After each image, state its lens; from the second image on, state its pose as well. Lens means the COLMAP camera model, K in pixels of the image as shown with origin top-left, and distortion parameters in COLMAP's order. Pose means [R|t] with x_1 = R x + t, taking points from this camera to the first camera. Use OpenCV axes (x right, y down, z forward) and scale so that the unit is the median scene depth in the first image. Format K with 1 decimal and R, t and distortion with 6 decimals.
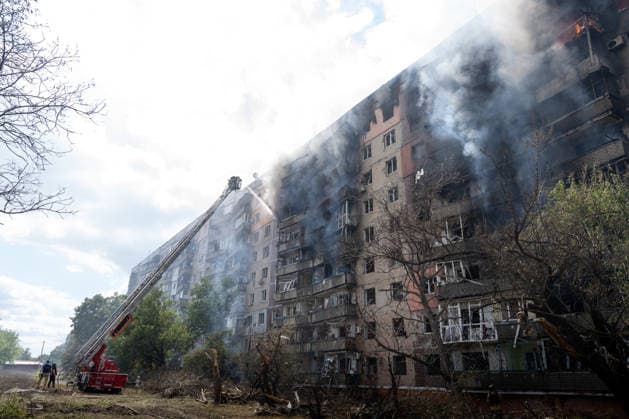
lens RADIAL K [[430.0, 0, 319.4], [0, 430.0, 211.5], [0, 0, 1]] dist [-0.012123, -0.004572]
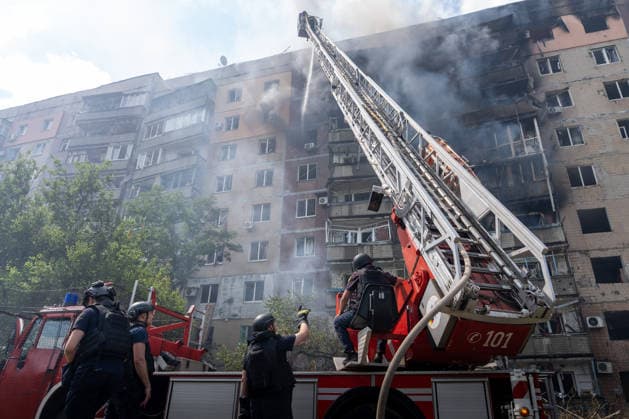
lens RADIAL K [[426.1, 0, 319.0], [0, 426.1, 211.2], [0, 0, 1]] dist [-0.009812, -0.005778]
pose [[0.792171, 0.264859, 0.549832, -0.515453], [-0.232178, 0.963968, -0.129841, 0.272275], [-0.564410, -0.024802, 0.825122, 0.696703]]
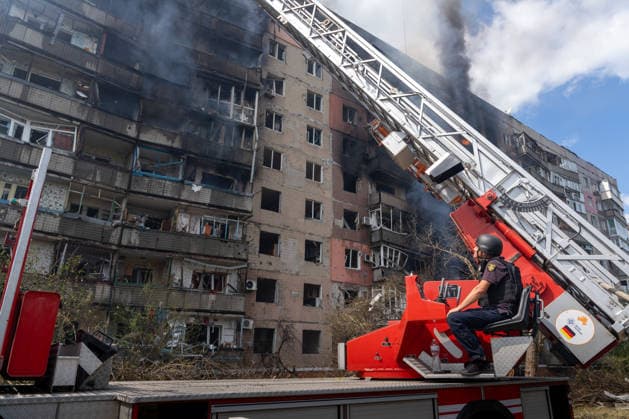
lens RADIAL K [[430.0, 0, 319.4], [0, 430.0, 211.5], [0, 0, 1]] dist [-0.012123, -0.004572]
pose [[-0.027940, 0.301702, 0.952993, -0.533158], [-0.373716, 0.881078, -0.289892, 0.305071], [-0.927122, -0.364248, 0.088134, 0.827903]]
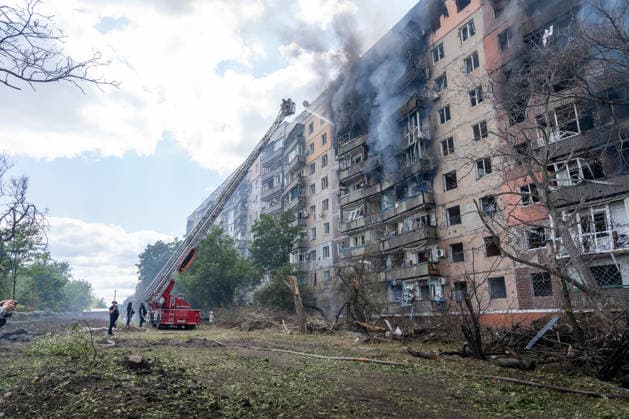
lens RADIAL K [[426.1, 0, 319.0], [0, 426.1, 211.2], [0, 0, 1]] dist [-0.009812, -0.005778]
pose [[0.992313, -0.063804, -0.106038, -0.059701], [0.076892, 0.989259, 0.124314, 0.055027], [0.096967, -0.131512, 0.986561, 0.103182]]
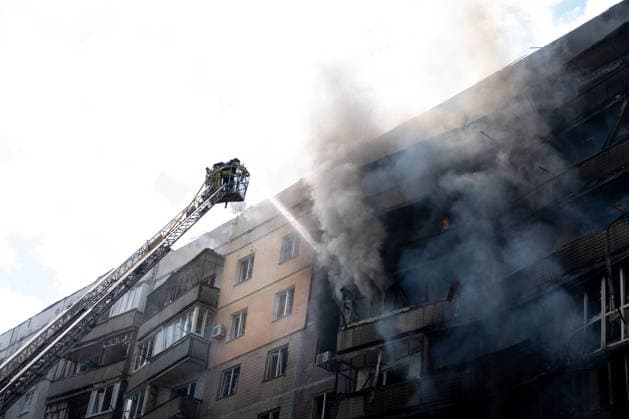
lens RADIAL K [[1031.7, 0, 314.5], [0, 1031.7, 209.5], [0, 0, 1]] dist [0.027214, 0.055507]
pose [[0.990073, 0.131859, 0.048659, -0.208233], [-0.120151, 0.973663, -0.193762, 0.114802], [-0.072927, 0.185992, 0.979841, 0.326107]]
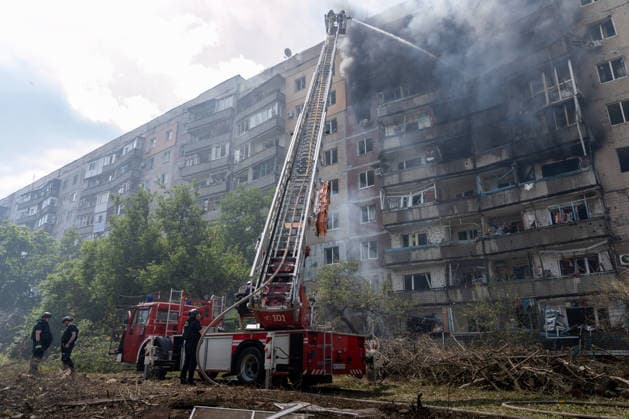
lens RADIAL K [[430.0, 0, 319.4], [0, 430.0, 211.5], [0, 0, 1]] dist [-0.012123, -0.004572]
pose [[0.948899, 0.078214, 0.305735, -0.471024], [-0.097002, 0.994187, 0.046726, 0.208562], [-0.300303, -0.073995, 0.950969, 0.533410]]
